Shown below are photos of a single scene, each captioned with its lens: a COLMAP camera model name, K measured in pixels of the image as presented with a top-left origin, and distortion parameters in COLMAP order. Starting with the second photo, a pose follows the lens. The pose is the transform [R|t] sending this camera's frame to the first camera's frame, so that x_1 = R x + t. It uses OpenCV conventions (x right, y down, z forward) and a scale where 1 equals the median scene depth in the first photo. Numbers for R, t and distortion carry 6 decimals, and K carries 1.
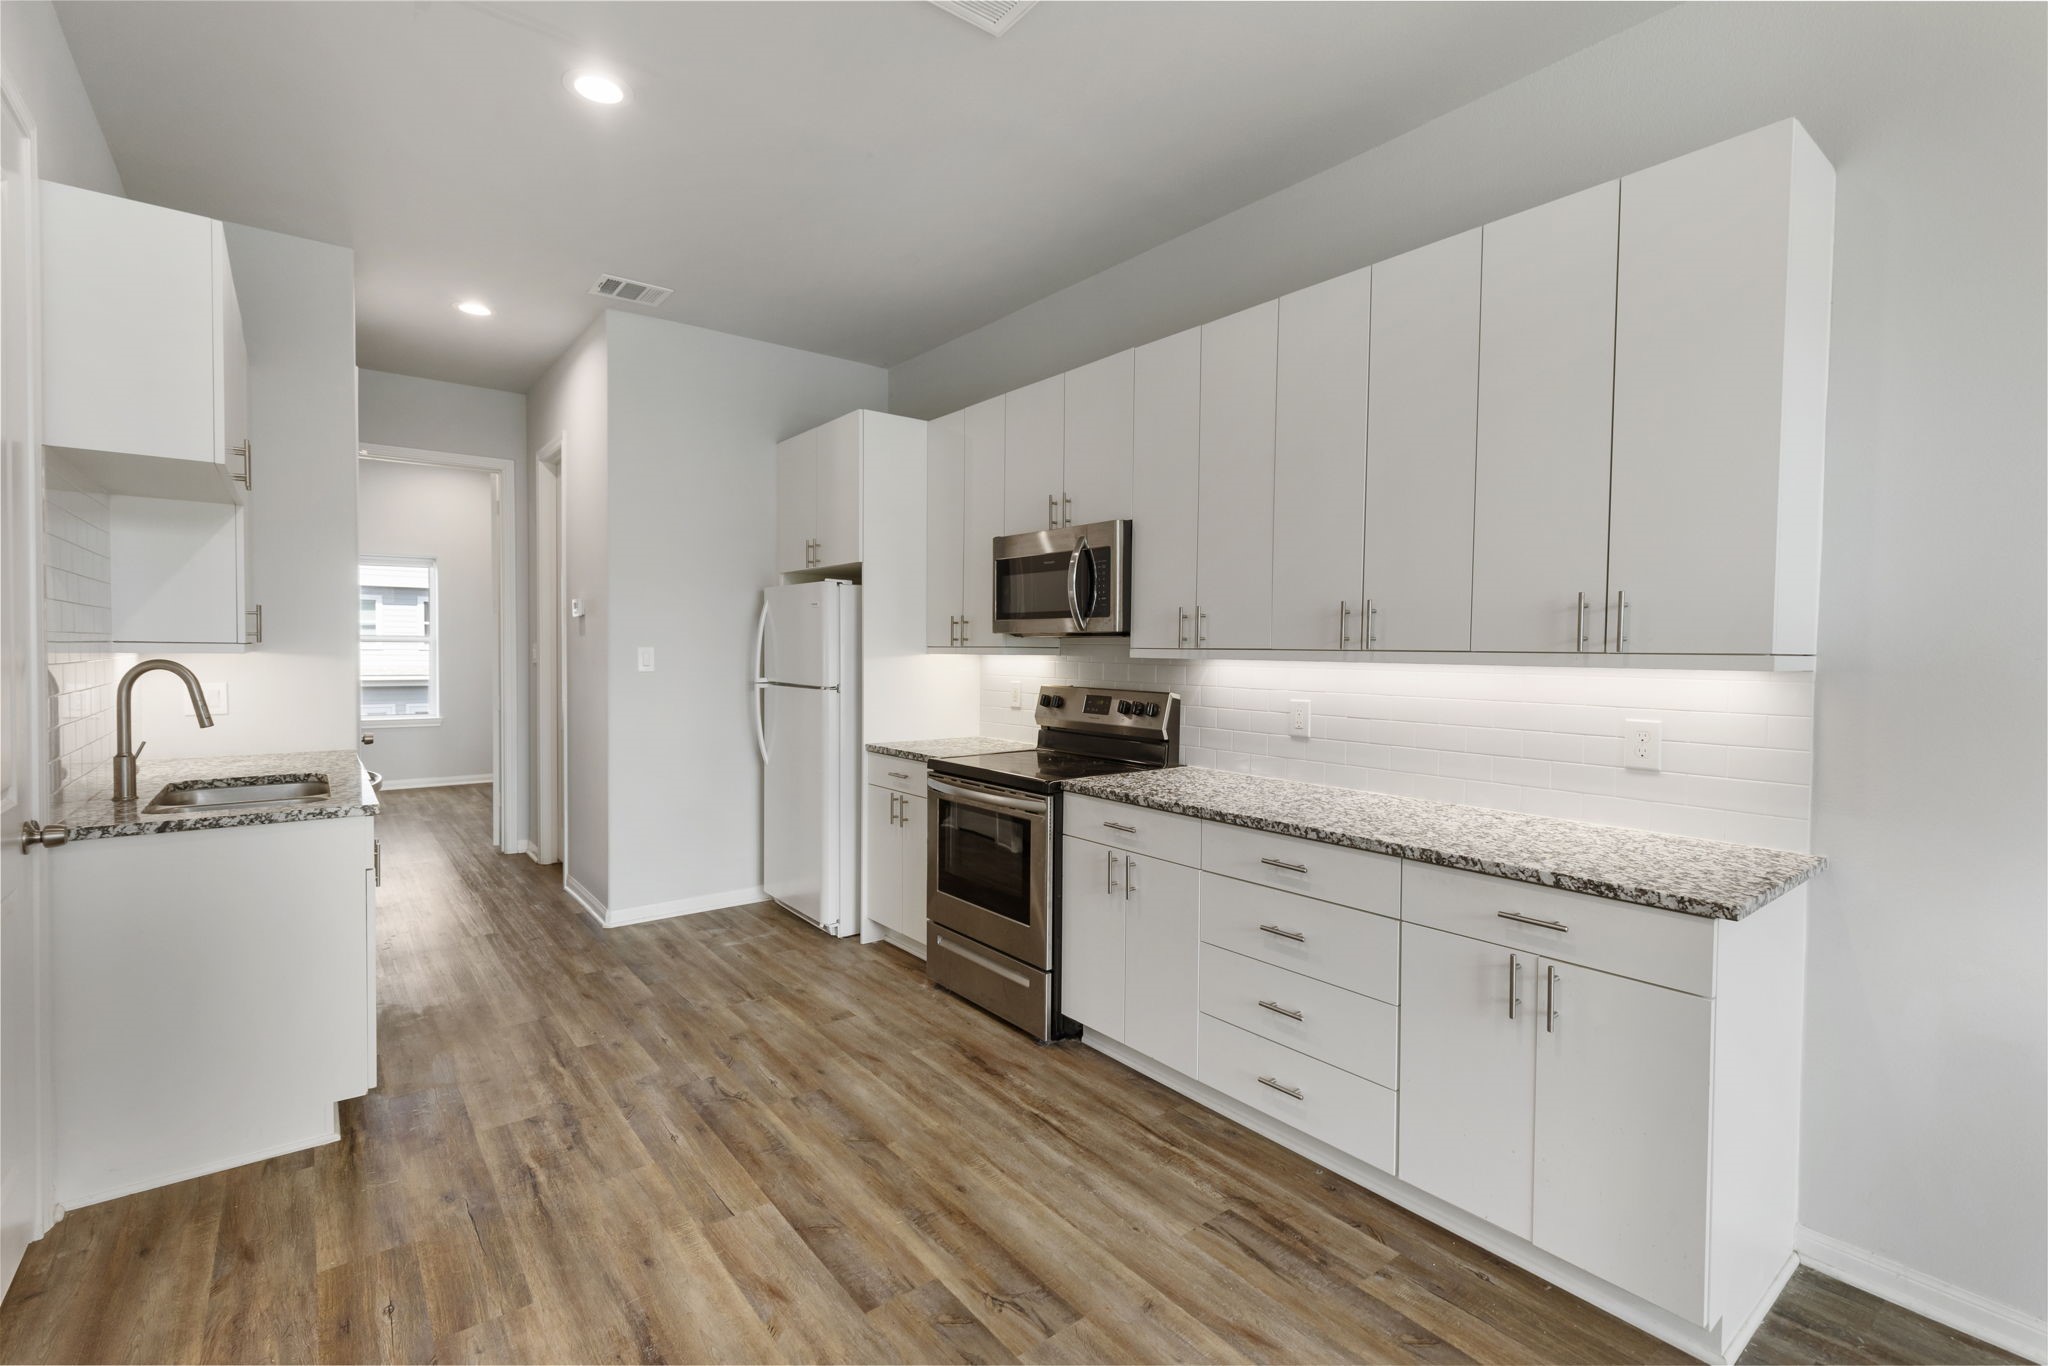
lens RADIAL K [[911.3, 0, 1018.7], [0, 911.3, 677.8], [0, 0, 1]] dist [0.009767, -0.000935]
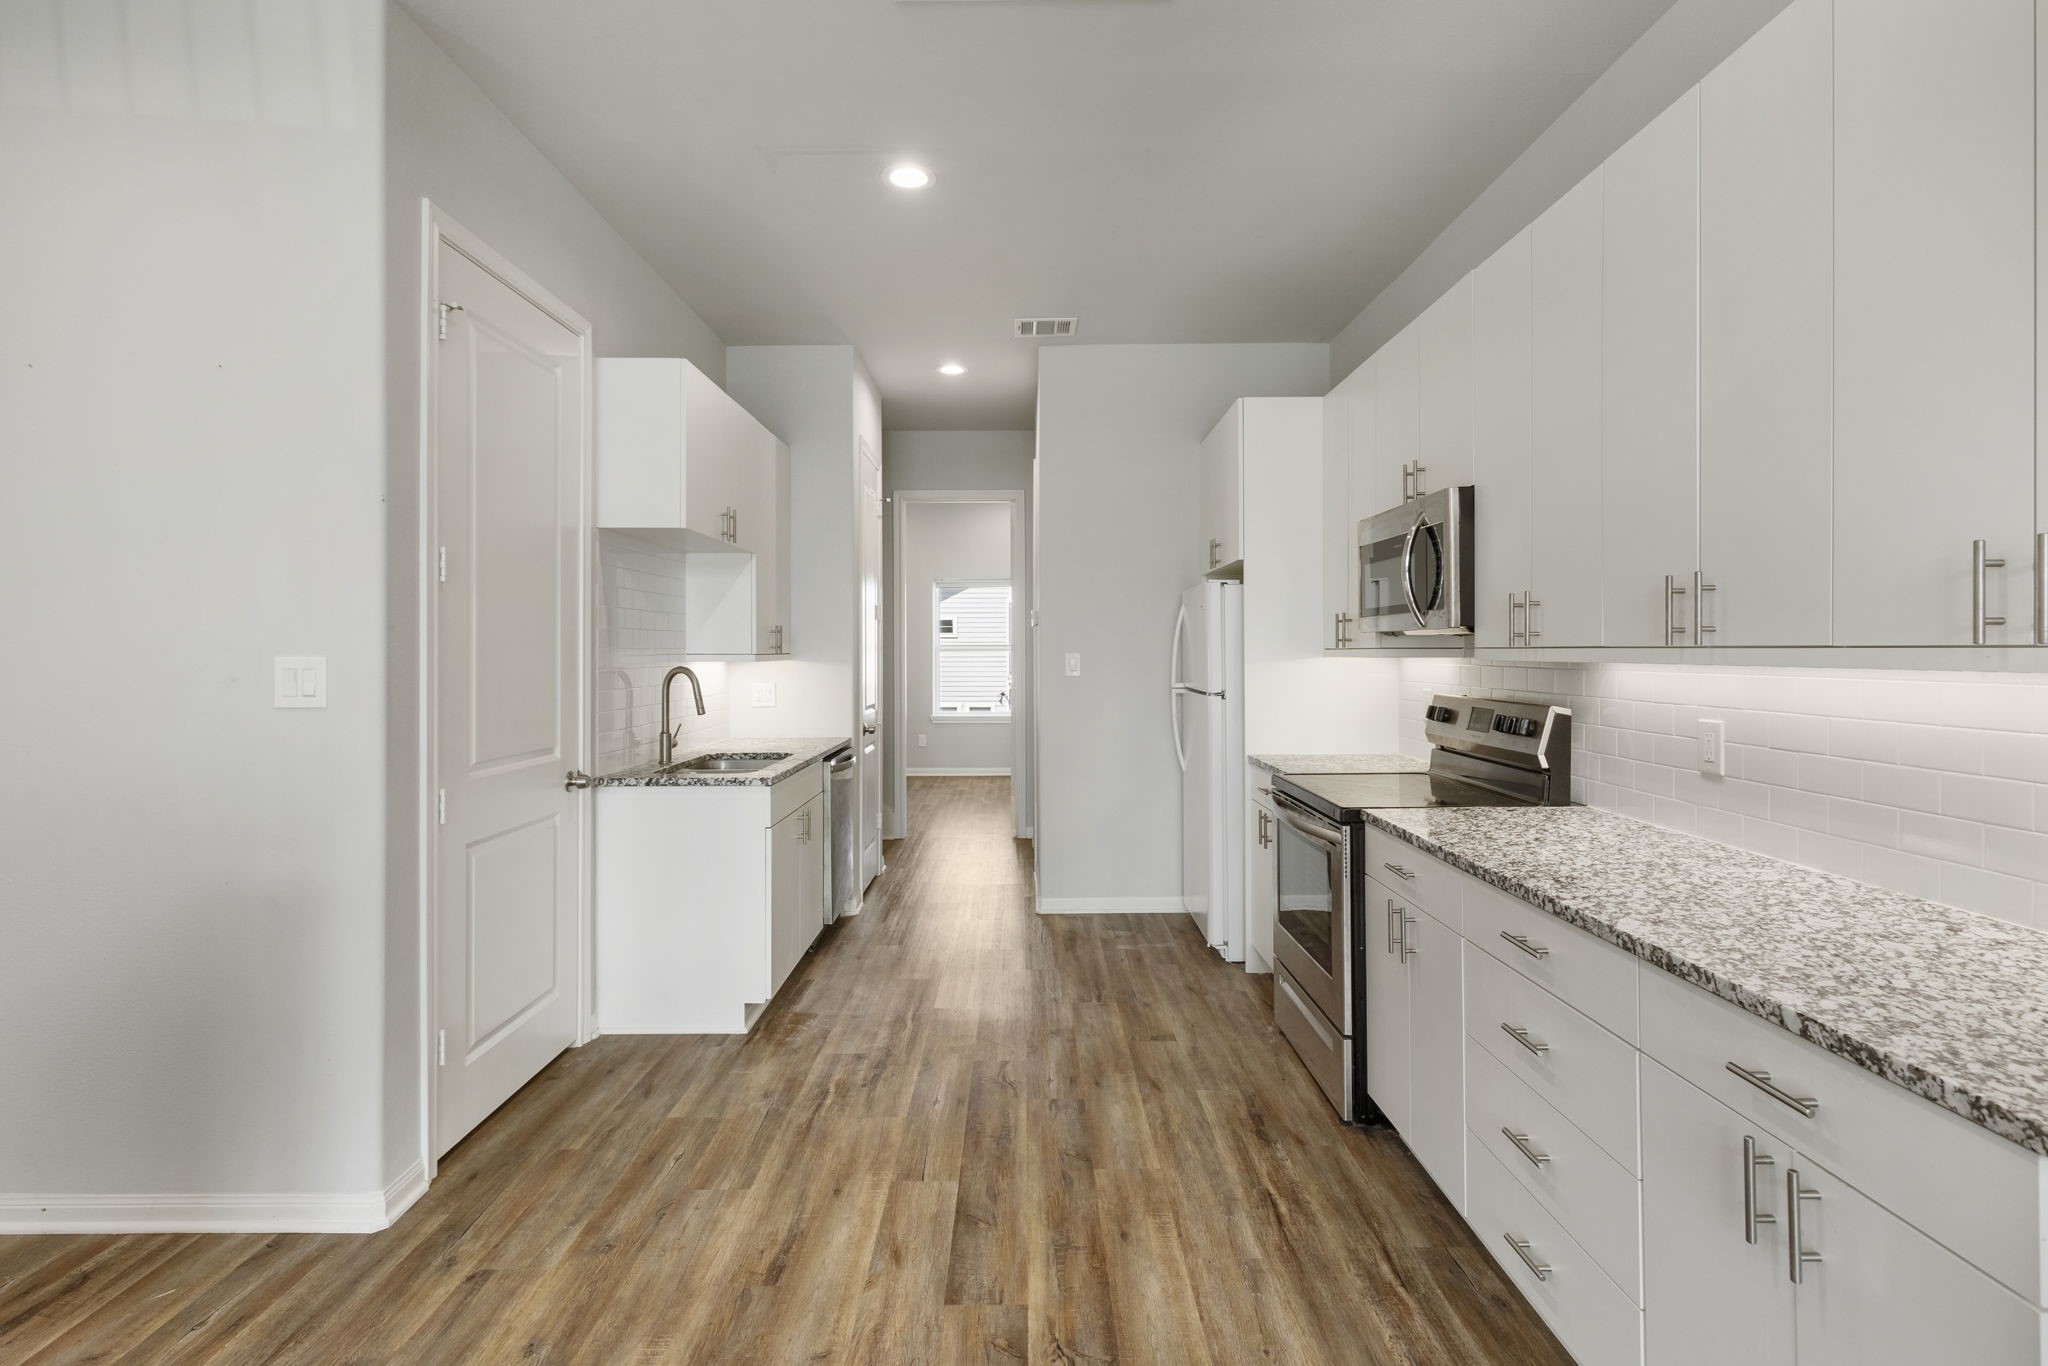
lens RADIAL K [[973.0, 0, 1030.1], [0, 973.0, 648.8], [0, 0, 1]] dist [0.008543, 0.001380]
pose [[0.792506, -0.014013, -0.609703, 0.424219], [-0.008097, 0.999406, -0.033494, -0.000644], [0.609811, 0.031482, 0.791922, 0.126265]]
